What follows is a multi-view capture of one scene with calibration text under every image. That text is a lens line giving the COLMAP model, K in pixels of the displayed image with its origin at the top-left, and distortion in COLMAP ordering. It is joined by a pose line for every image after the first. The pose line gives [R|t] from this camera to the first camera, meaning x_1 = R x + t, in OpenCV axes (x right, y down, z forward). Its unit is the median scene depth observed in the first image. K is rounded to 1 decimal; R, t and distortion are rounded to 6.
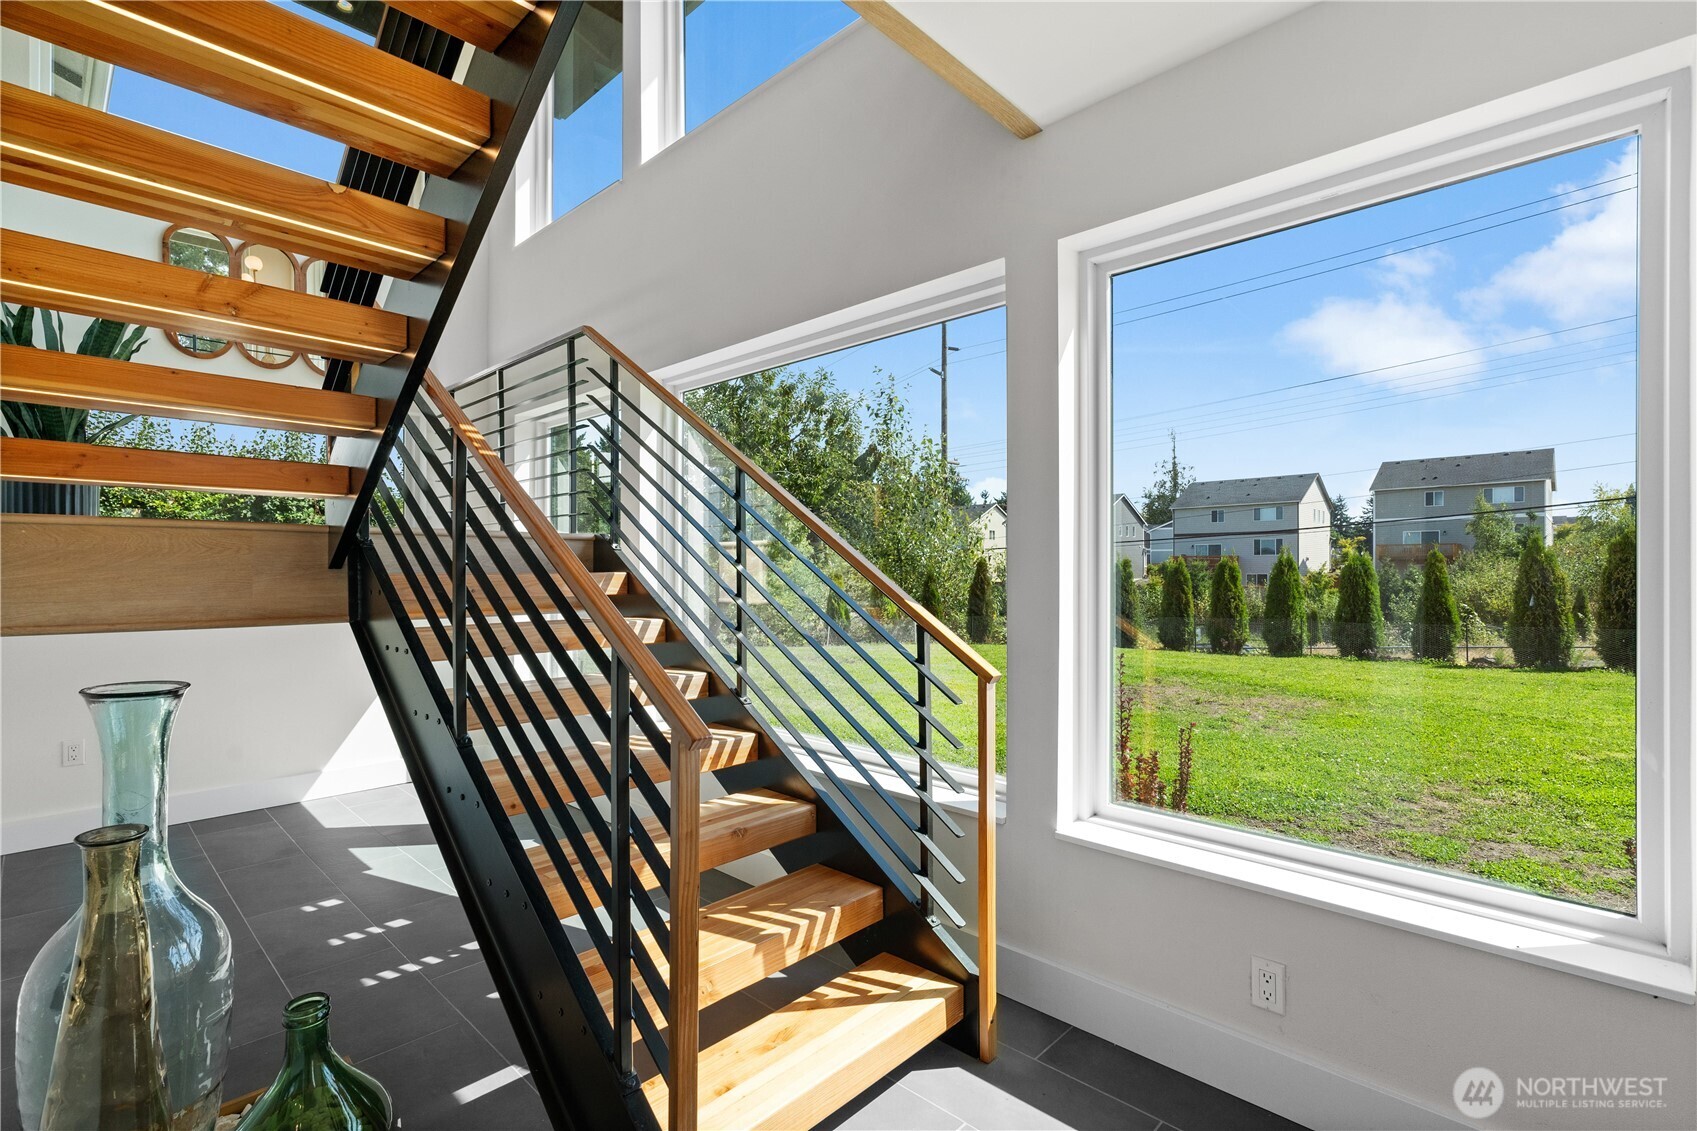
lens RADIAL K [[779.2, 0, 837.9], [0, 779.2, 571.8], [0, 0, 1]] dist [-0.000166, -0.000007]
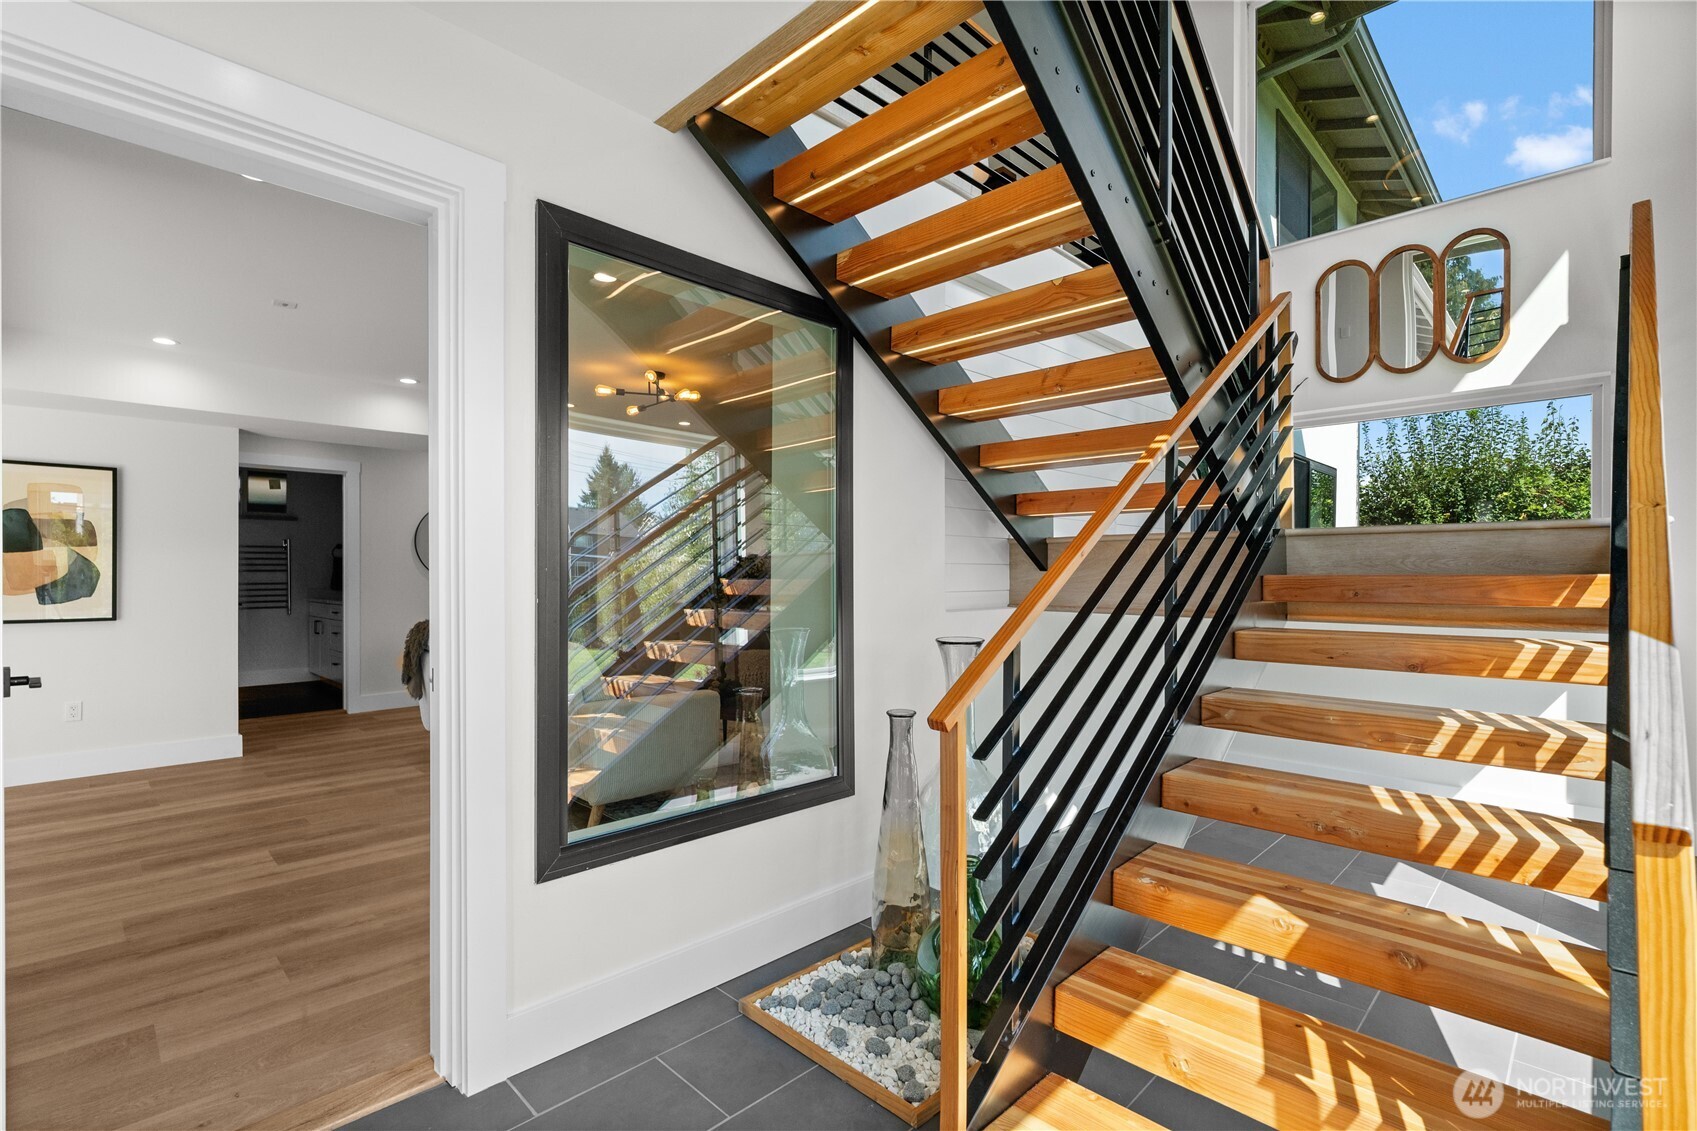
lens RADIAL K [[779.2, 0, 837.9], [0, 779.2, 571.8], [0, 0, 1]] dist [-0.000166, -0.000007]
pose [[-0.012818, -0.000904, -0.999917, 0.586204], [-0.004970, 0.999987, -0.000841, 0.004564], [0.999905, 0.004959, -0.012822, 0.552164]]
